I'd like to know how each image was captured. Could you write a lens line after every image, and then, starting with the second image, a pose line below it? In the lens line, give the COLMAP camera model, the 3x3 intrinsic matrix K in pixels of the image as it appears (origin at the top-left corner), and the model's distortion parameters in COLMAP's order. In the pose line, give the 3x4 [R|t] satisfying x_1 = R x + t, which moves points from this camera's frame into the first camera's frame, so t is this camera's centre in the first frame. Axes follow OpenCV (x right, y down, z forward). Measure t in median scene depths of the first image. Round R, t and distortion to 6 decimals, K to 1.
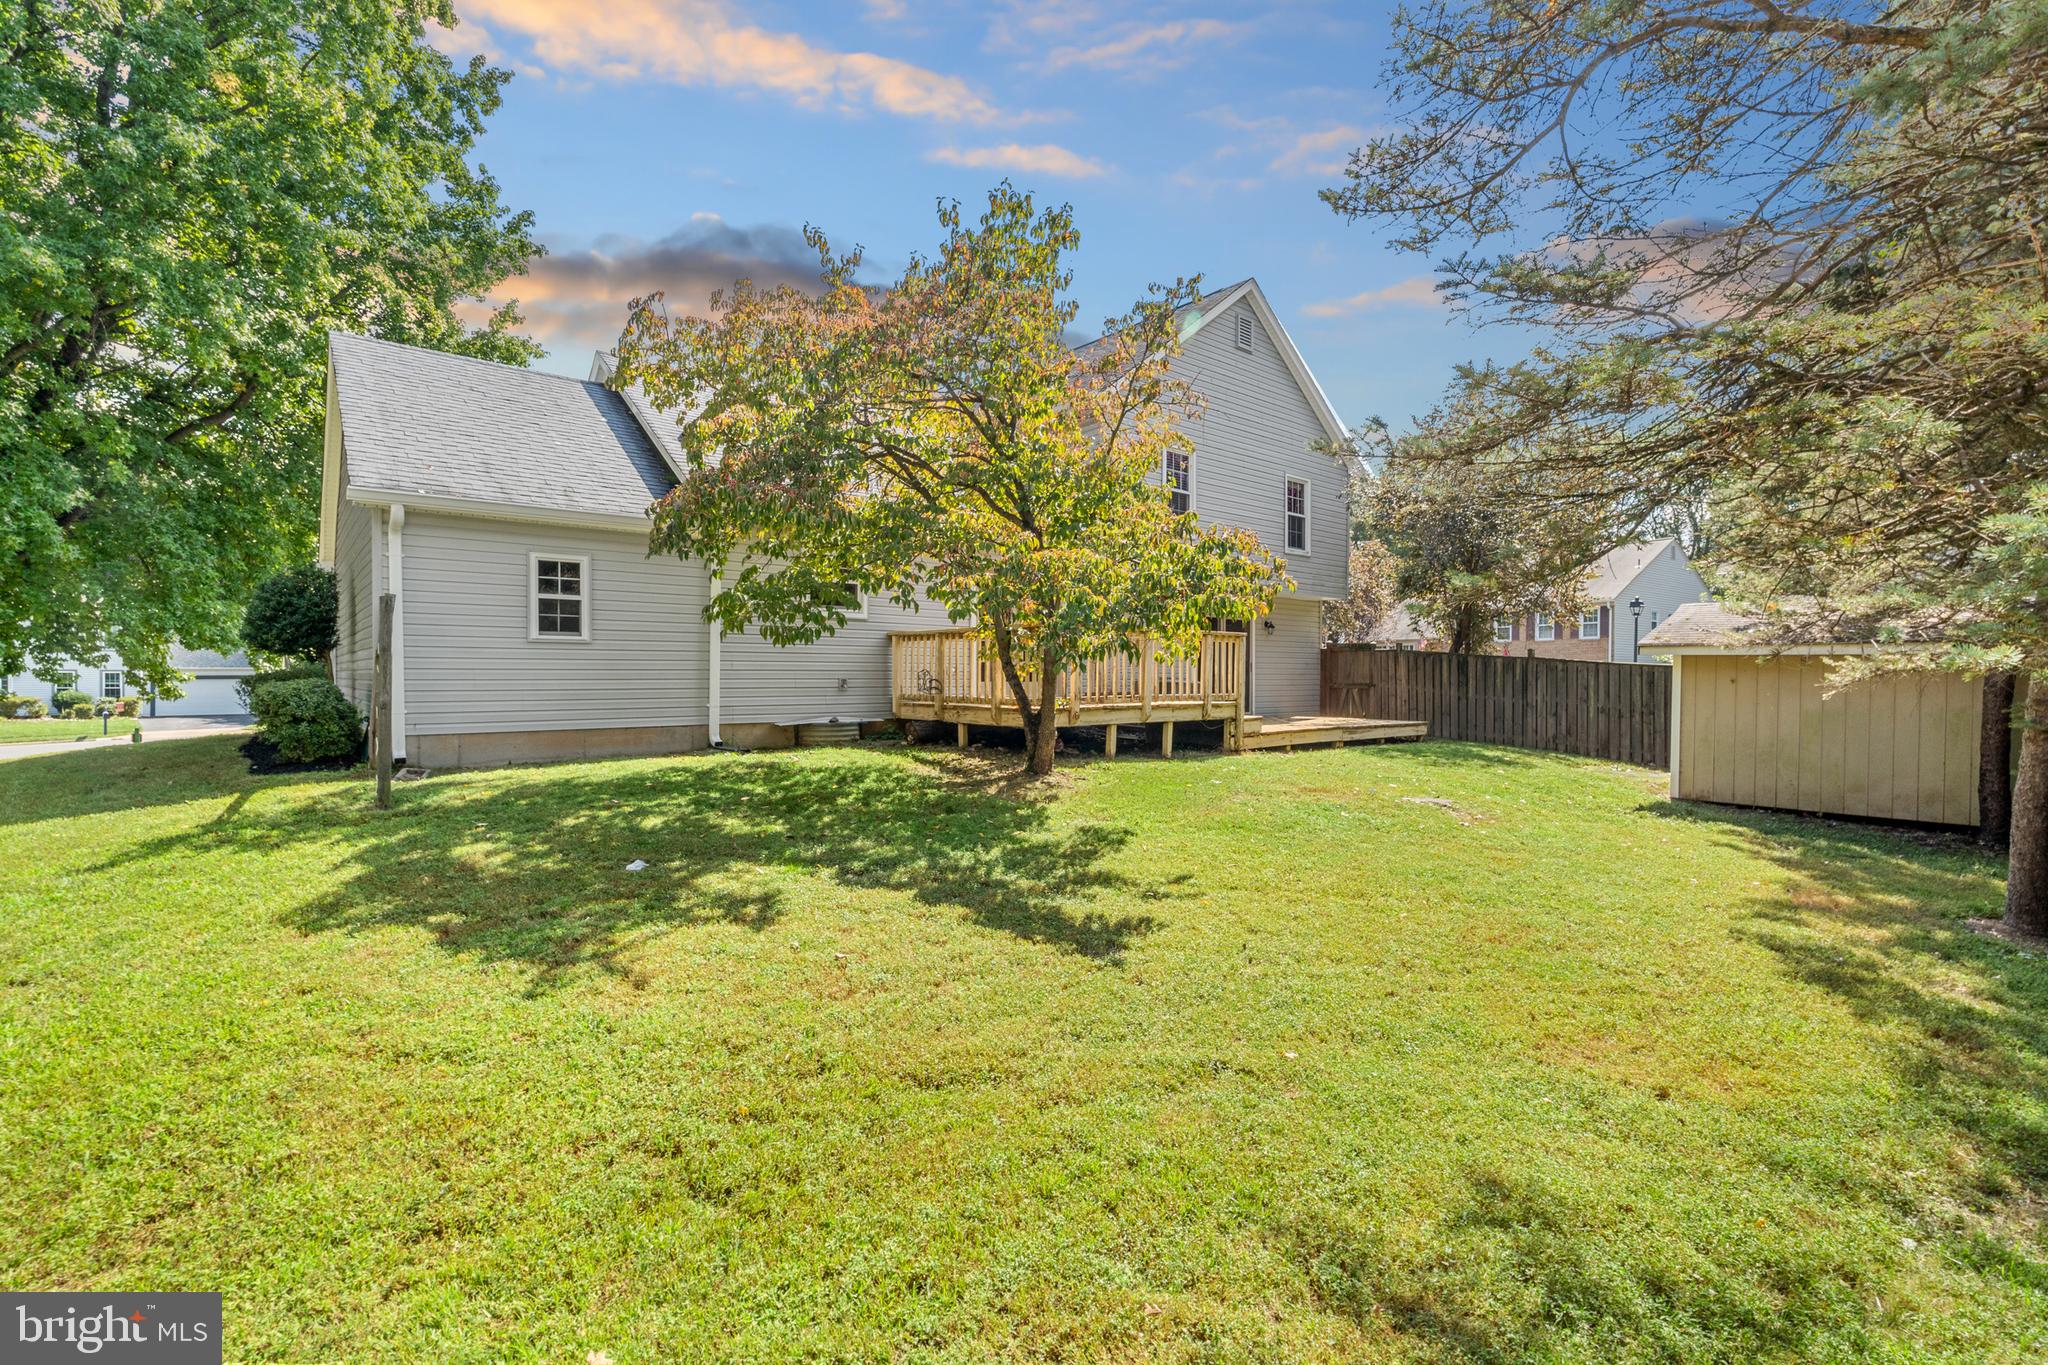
lens RADIAL K [[903.5, 0, 1094.1], [0, 903.5, 681.0], [0, 0, 1]] dist [-0.003033, -0.000230]
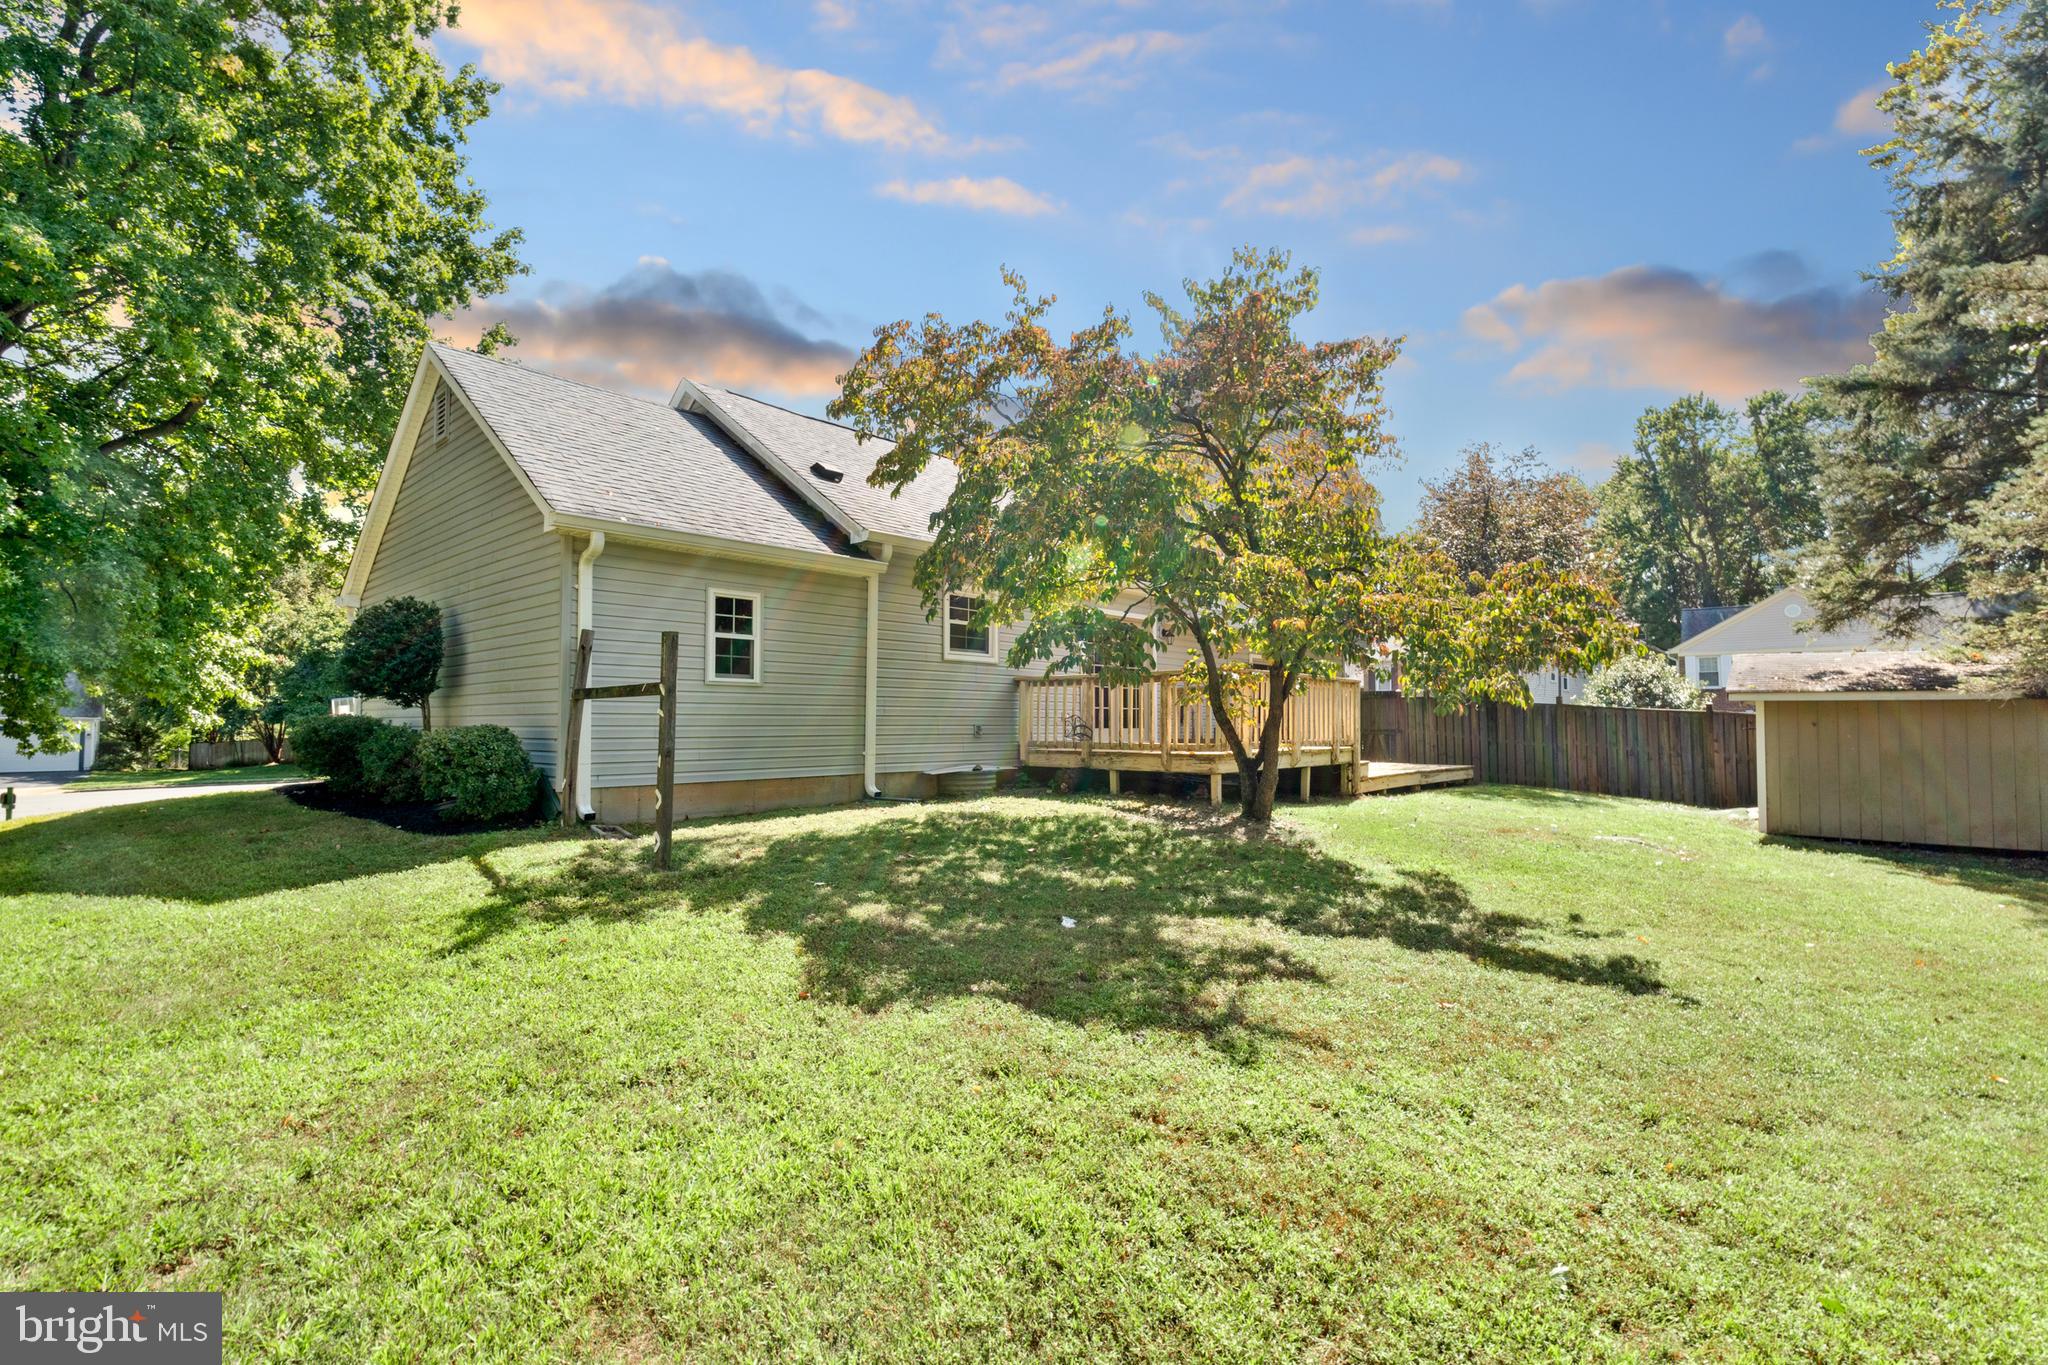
lens RADIAL K [[903.5, 0, 1094.1], [0, 903.5, 681.0], [0, 0, 1]] dist [-0.003033, -0.000230]
pose [[0.990540, 0.004210, 0.137156, -0.304047], [0.003199, 0.998549, -0.053753, 0.002869], [-0.137184, 0.053684, 0.989090, 0.030708]]
